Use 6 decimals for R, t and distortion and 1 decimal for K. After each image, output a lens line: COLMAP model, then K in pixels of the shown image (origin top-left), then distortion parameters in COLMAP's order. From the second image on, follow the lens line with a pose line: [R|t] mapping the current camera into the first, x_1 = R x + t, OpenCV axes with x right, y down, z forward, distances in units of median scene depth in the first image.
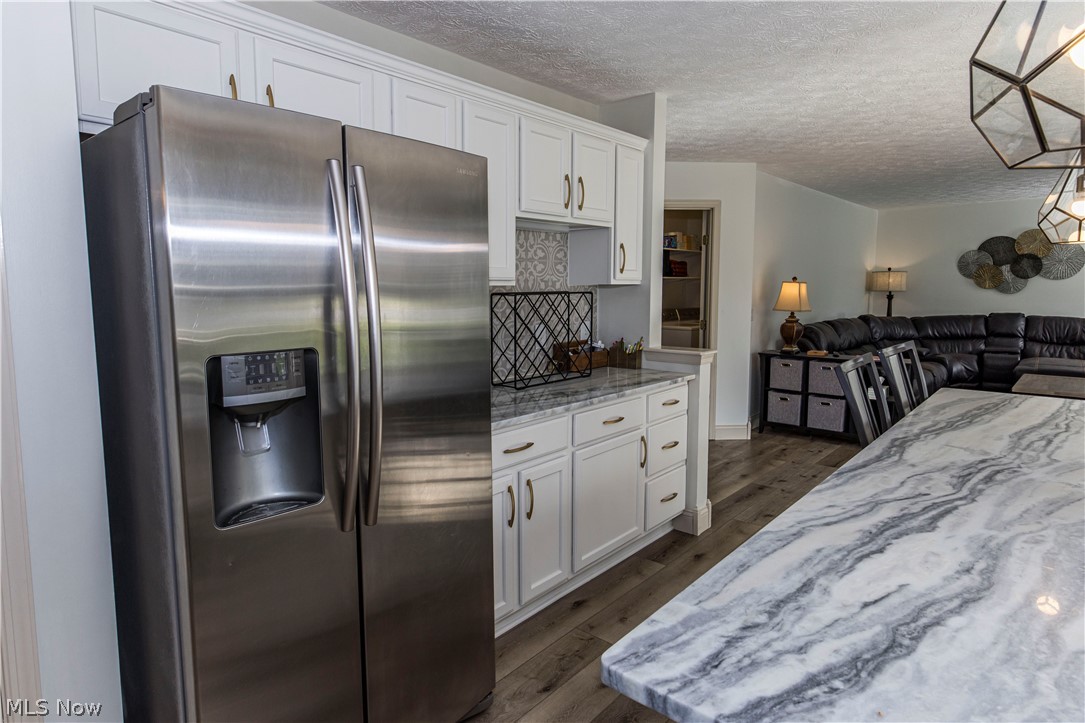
lens RADIAL K [[620.2, 0, 521.8], [0, 620.2, 349.3], [0, 0, 1]] dist [0.003832, 0.001771]
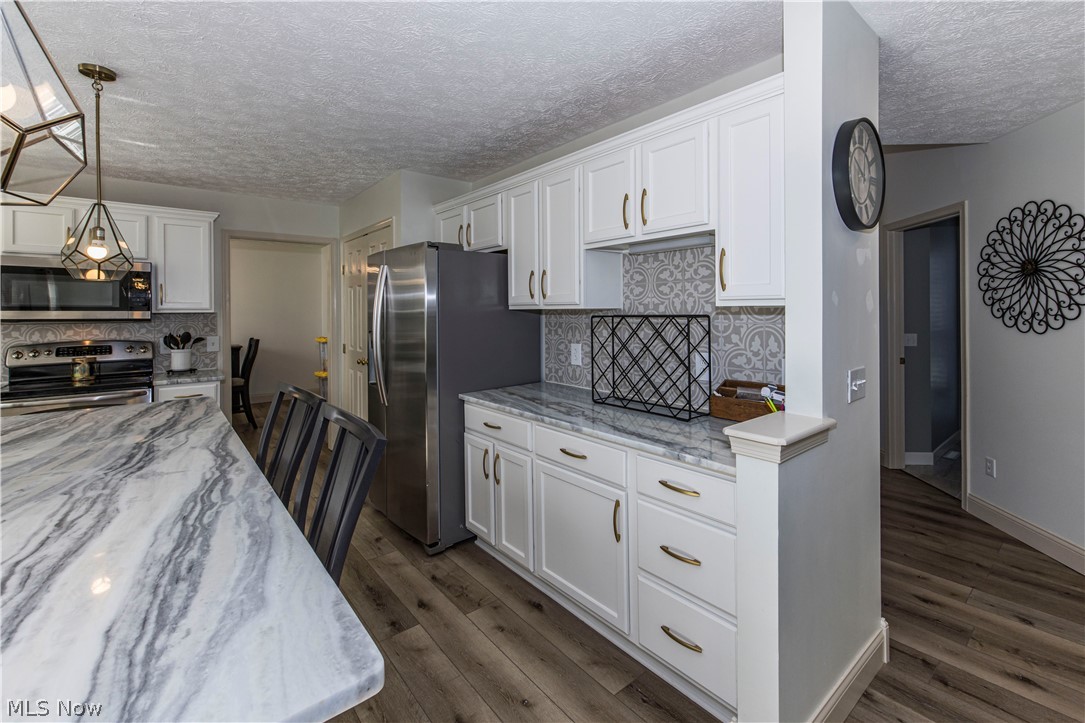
lens RADIAL K [[473.7, 0, 558.8], [0, 473.7, 310.3], [0, 0, 1]] dist [0.000996, 0.000334]
pose [[-0.141340, 0.005320, -0.989947, 2.737633], [-0.092654, 0.995525, 0.018578, -0.353474], [0.985616, 0.094348, -0.140214, 3.395120]]
